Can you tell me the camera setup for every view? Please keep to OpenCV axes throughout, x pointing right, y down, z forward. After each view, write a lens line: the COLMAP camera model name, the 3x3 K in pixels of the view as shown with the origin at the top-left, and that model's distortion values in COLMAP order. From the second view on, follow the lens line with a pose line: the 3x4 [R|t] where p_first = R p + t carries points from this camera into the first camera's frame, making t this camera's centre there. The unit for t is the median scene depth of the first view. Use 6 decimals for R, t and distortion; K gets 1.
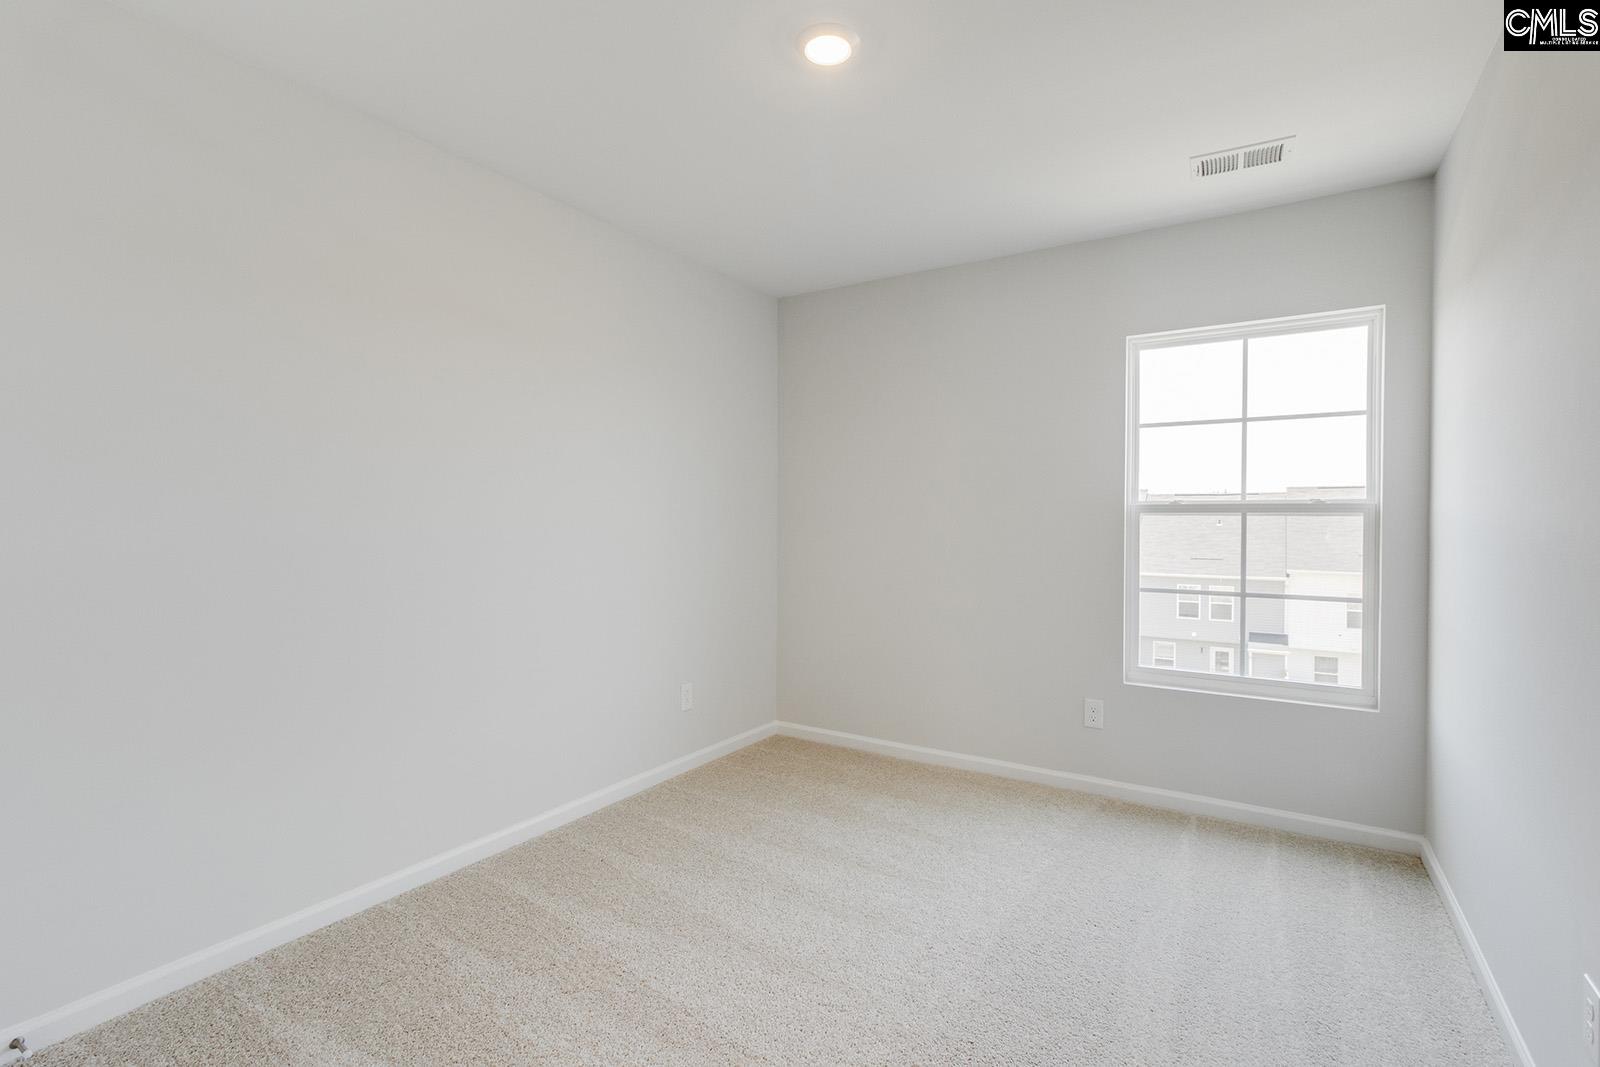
lens RADIAL K [[730.7, 0, 810.6], [0, 730.7, 527.4], [0, 0, 1]] dist [-0.000936, 0.000142]
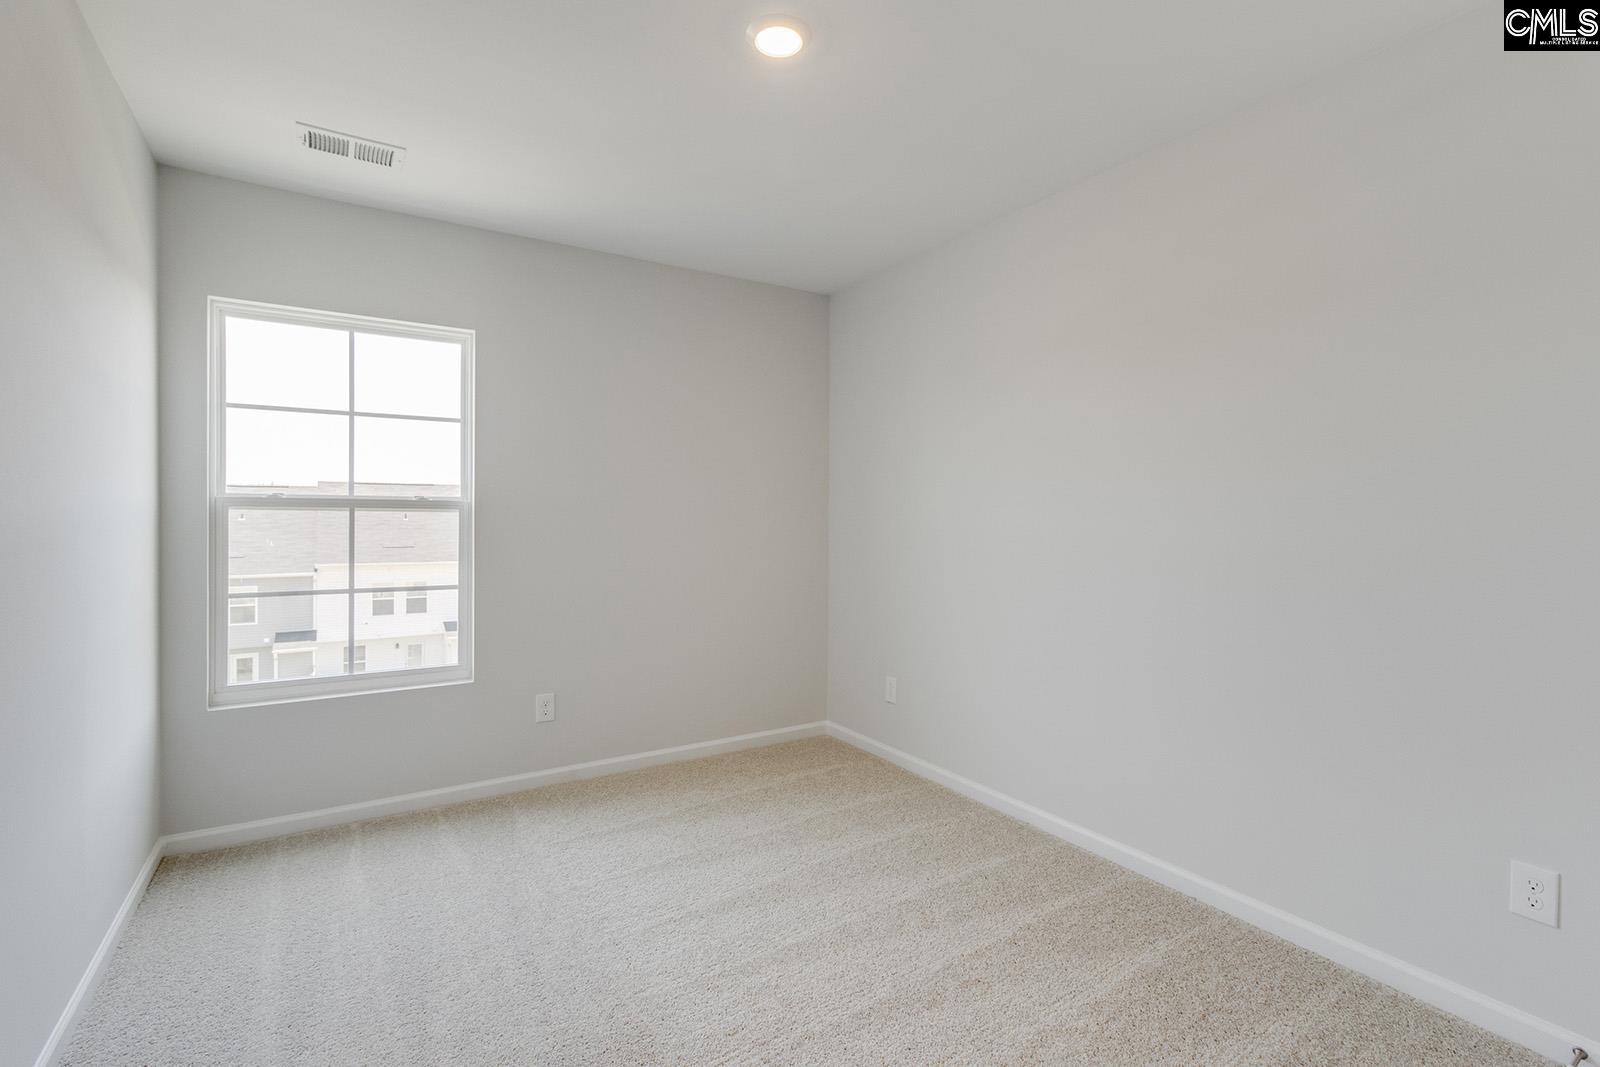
lens RADIAL K [[753.7, 0, 773.5], [0, 753.7, 528.5], [0, 0, 1]] dist [-0.000639, -0.000120]
pose [[0.427106, -0.013333, 0.904103, -0.086503], [0.005332, 0.999911, 0.012227, -0.001535], [-0.904186, -0.000401, 0.427139, 0.051888]]
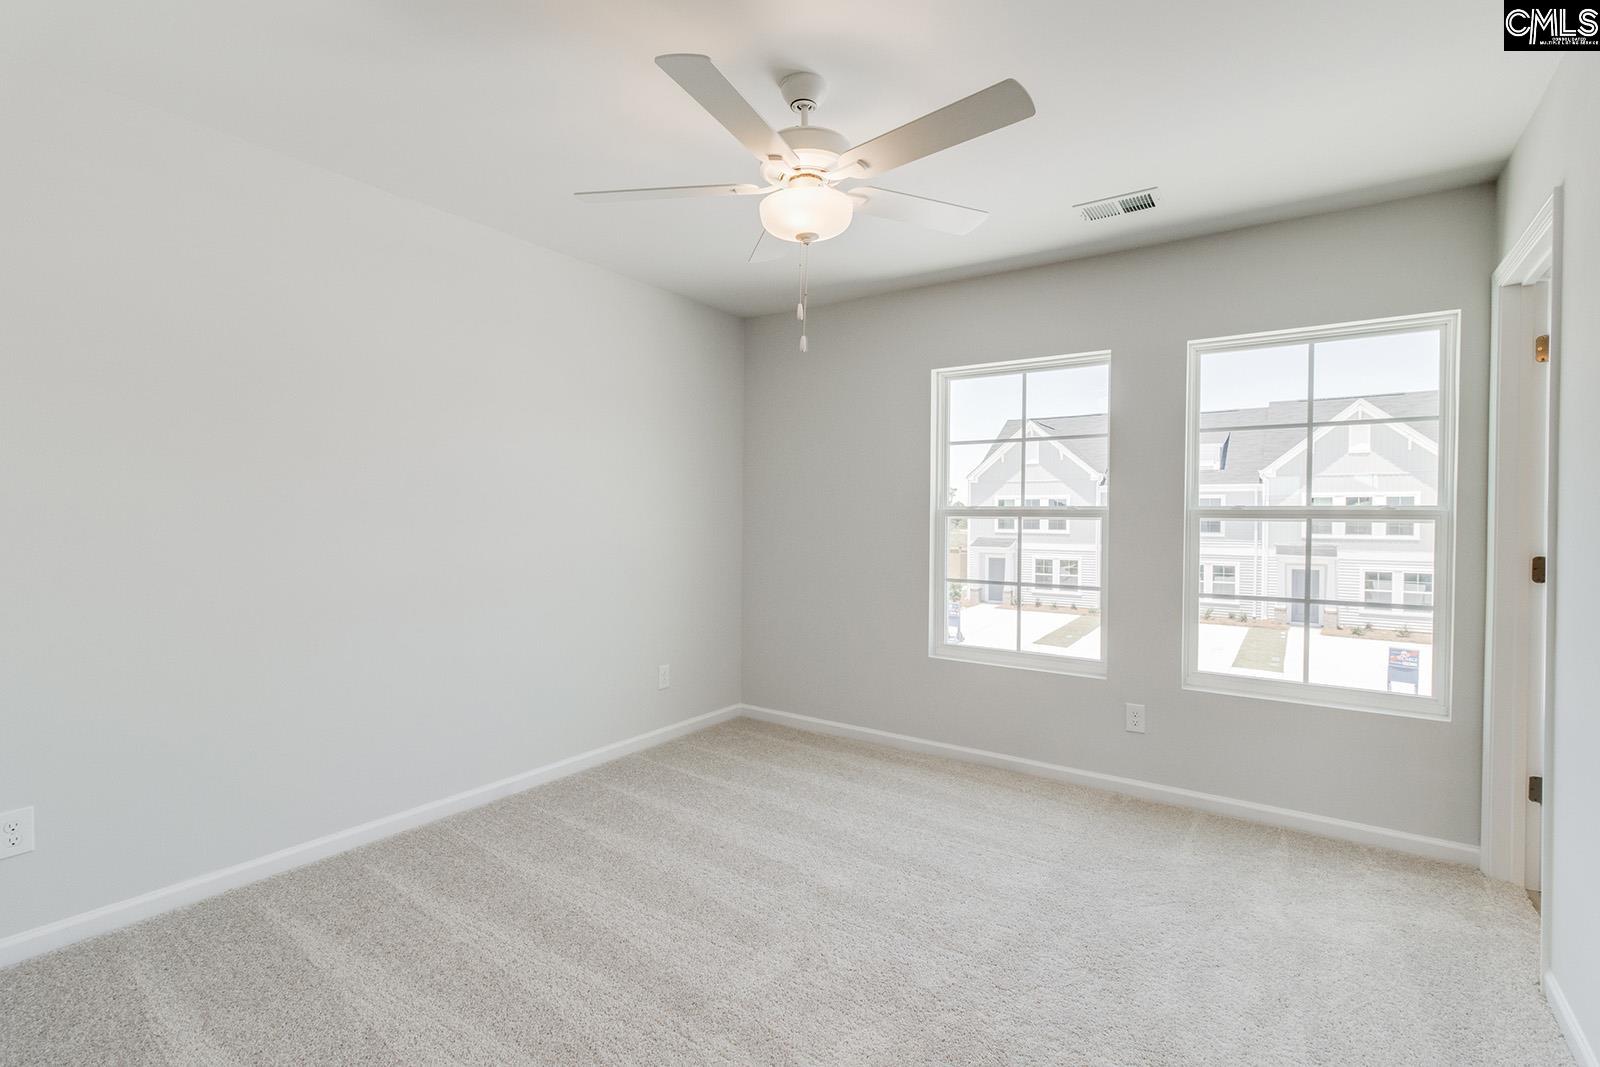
lens RADIAL K [[739.4, 0, 868.5], [0, 739.4, 532.3], [0, 0, 1]] dist [-0.011010, -0.000159]
pose [[0.999662, 0.007570, -0.024855, 0.021749], [-0.007513, 0.999969, 0.002408, 0.000310], [0.024872, -0.002220, 0.999688, -0.013615]]
